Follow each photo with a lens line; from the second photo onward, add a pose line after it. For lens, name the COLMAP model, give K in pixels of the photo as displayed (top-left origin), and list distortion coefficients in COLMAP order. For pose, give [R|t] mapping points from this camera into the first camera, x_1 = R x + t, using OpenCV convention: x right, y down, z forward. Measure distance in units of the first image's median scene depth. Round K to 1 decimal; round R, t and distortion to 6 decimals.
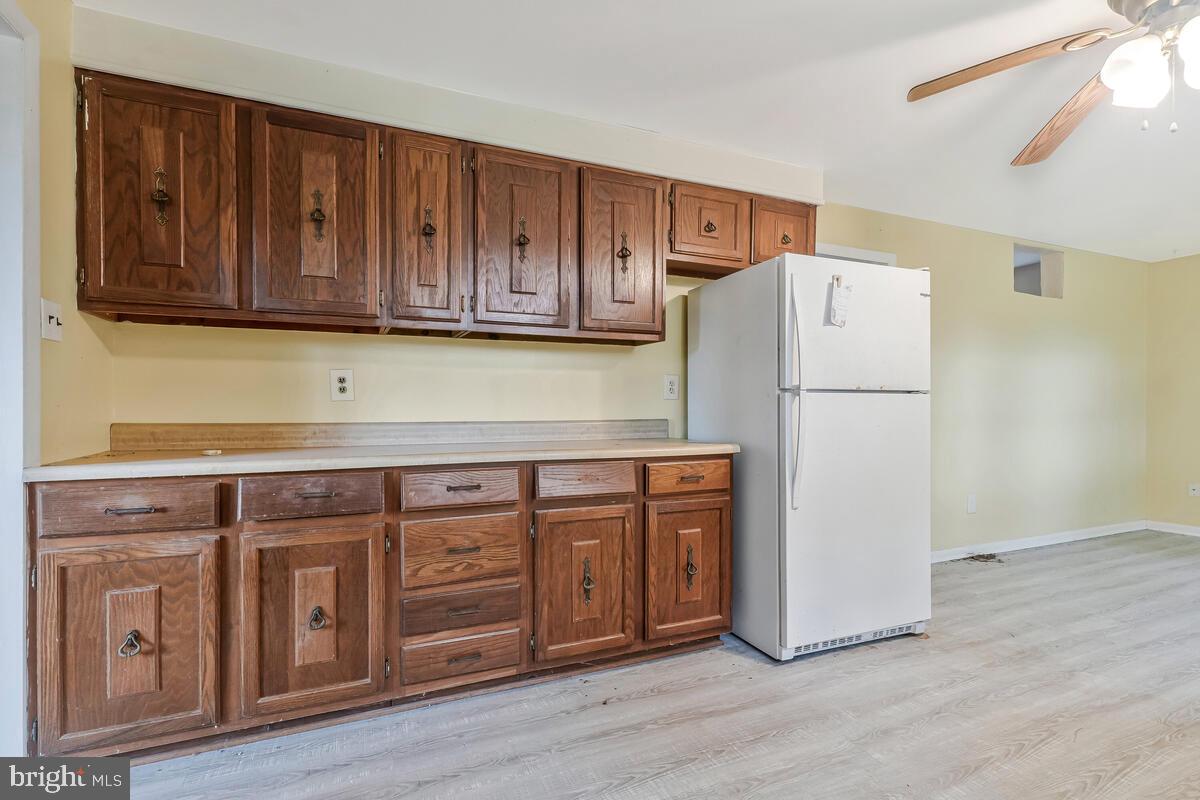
lens RADIAL K [[562.3, 0, 602.6], [0, 562.3, 405.7], [0, 0, 1]] dist [-0.007061, -0.000195]
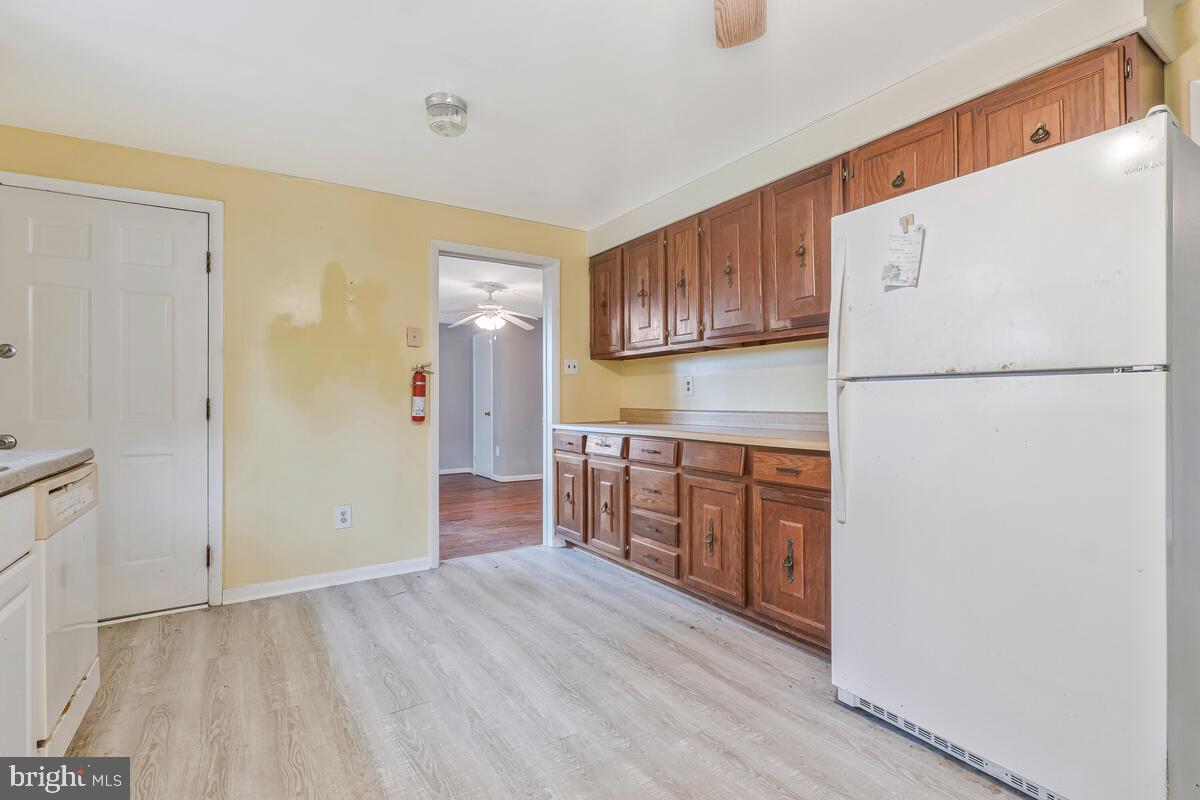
lens RADIAL K [[562.3, 0, 604.0], [0, 562.3, 398.9], [0, 0, 1]] dist [-0.007061, -0.000195]
pose [[0.159554, -0.002099, -0.987187, 1.190490], [0.007400, 0.999972, -0.000930, -0.000904], [0.987162, -0.007156, 0.159565, 0.562694]]
